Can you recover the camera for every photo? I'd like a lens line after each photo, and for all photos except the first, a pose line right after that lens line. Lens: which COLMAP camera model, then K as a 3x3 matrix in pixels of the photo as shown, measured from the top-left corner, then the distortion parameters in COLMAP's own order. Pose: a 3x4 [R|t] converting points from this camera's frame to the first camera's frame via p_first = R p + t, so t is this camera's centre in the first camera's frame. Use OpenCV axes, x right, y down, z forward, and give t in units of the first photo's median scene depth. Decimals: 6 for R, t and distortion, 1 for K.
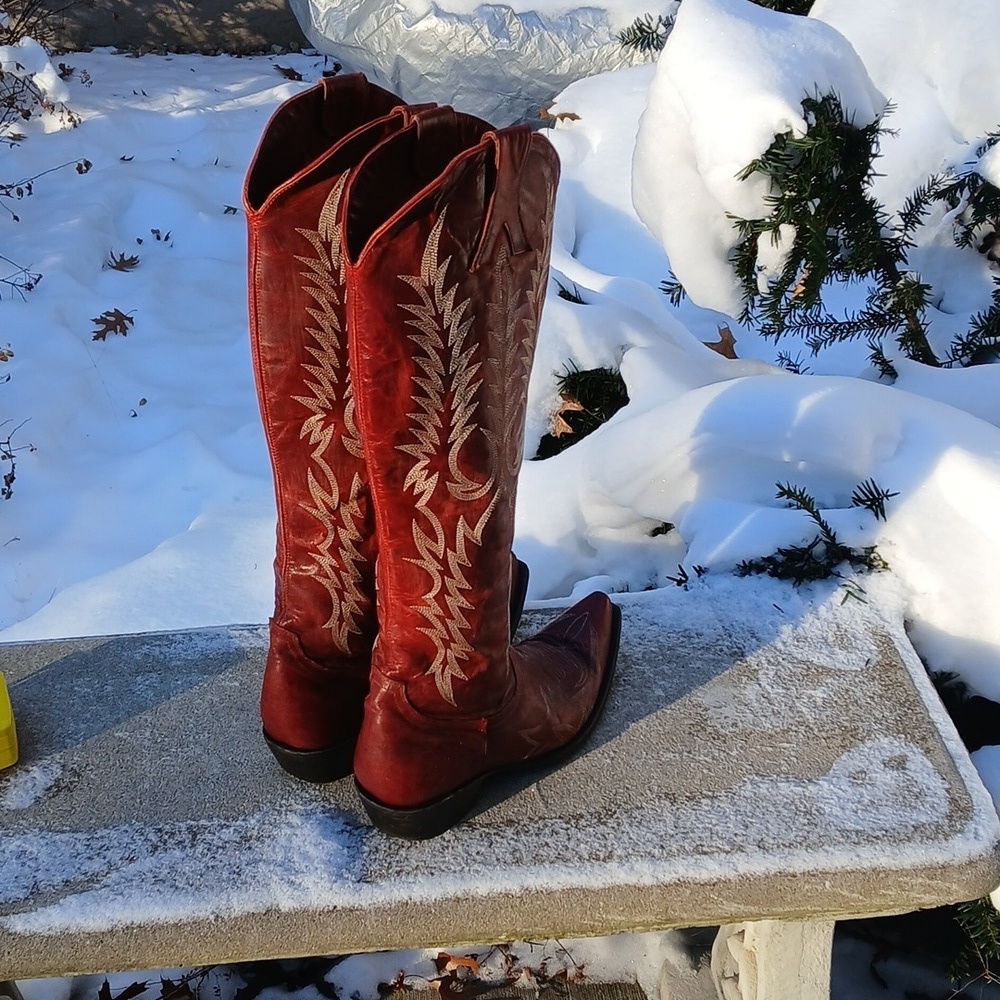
lens RADIAL K [[1660.2, 0, 483.2], [0, 1660.2, 507.0], [0, 0, 1]] dist [0.175217, -0.462778]
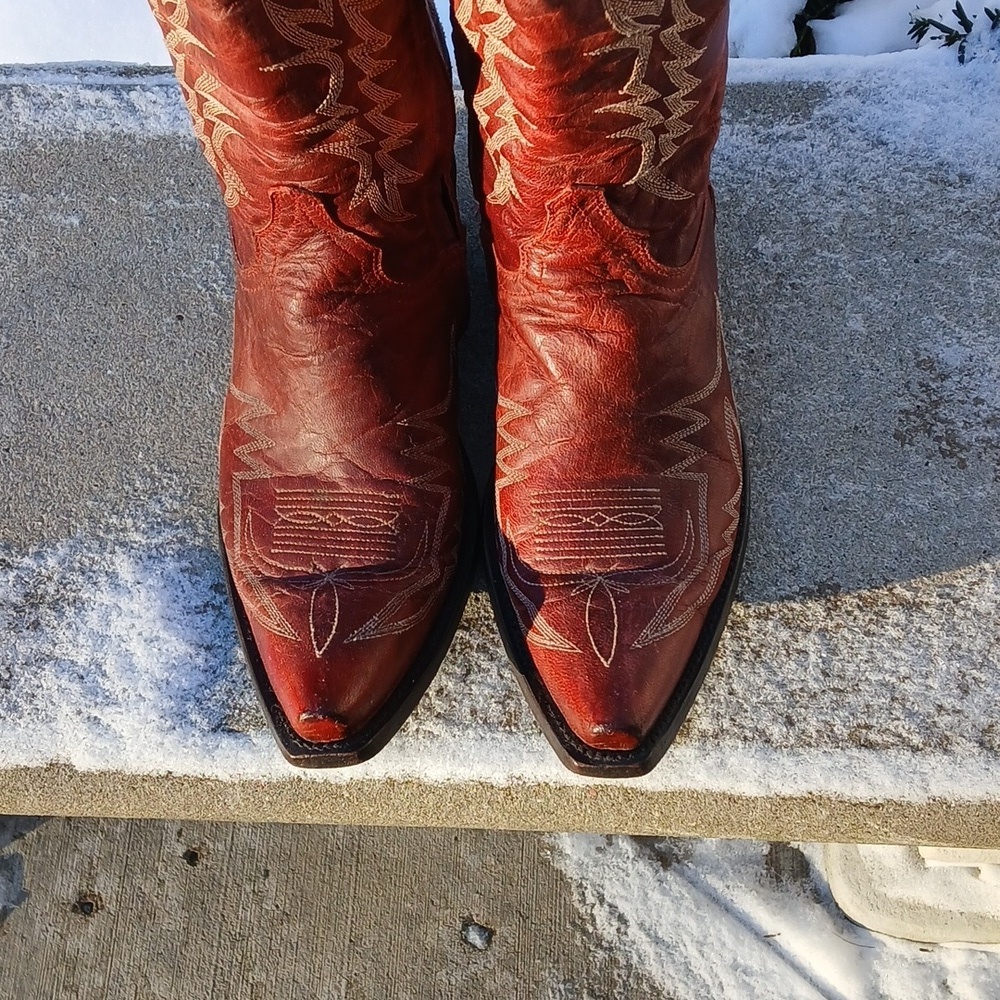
lens RADIAL K [[1660.2, 0, 483.2], [0, 1660.2, 507.0], [0, 0, 1]] dist [0.175217, -0.462778]
pose [[0.986482, 0.112275, -0.119366, 0.066950], [-0.029257, 0.837380, 0.545837, -0.133770], [0.161239, -0.534966, 0.829345, 0.582381]]
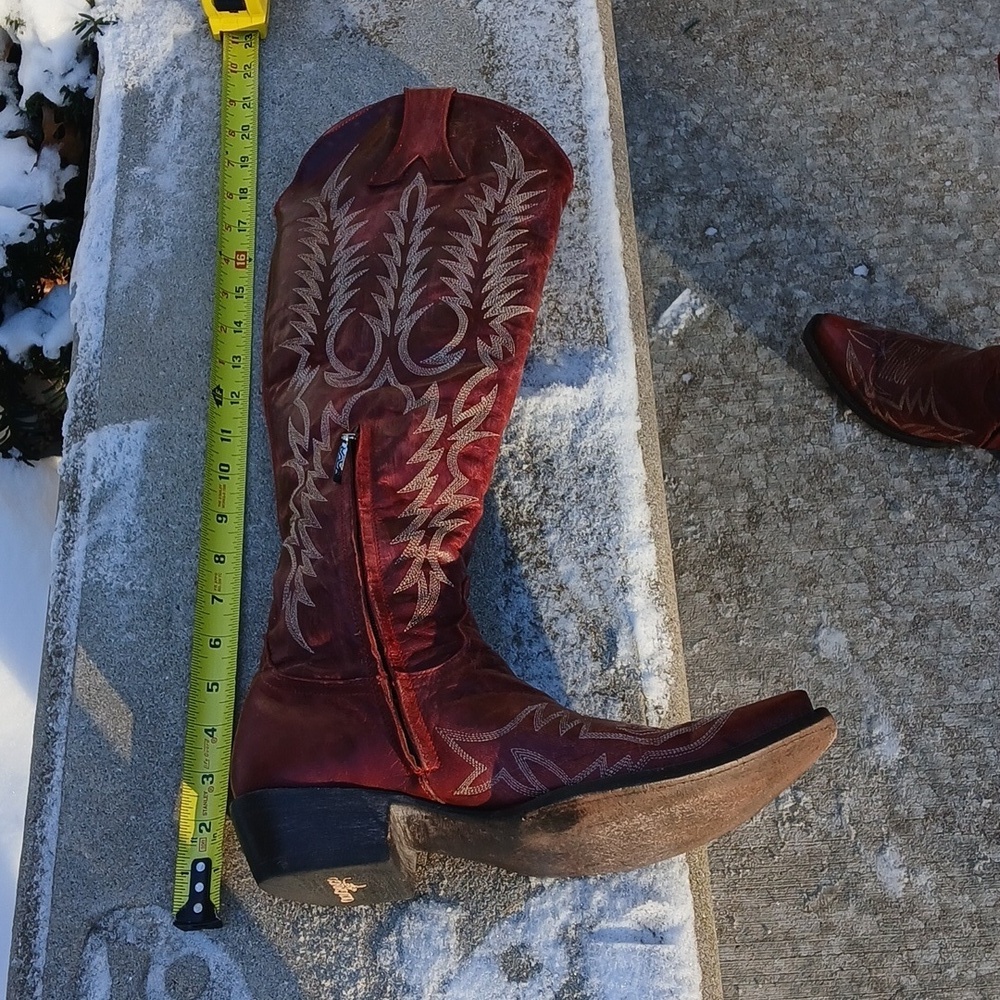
lens RADIAL K [[1660.2, 0, 483.2], [0, 1660.2, 507.0], [0, 0, 1]] dist [0.175217, -0.462778]
pose [[0.057642, -0.861415, 0.504619, -0.562530], [0.583306, 0.439268, 0.683226, -0.352052], [-0.810204, 0.254965, 0.527789, 0.602705]]
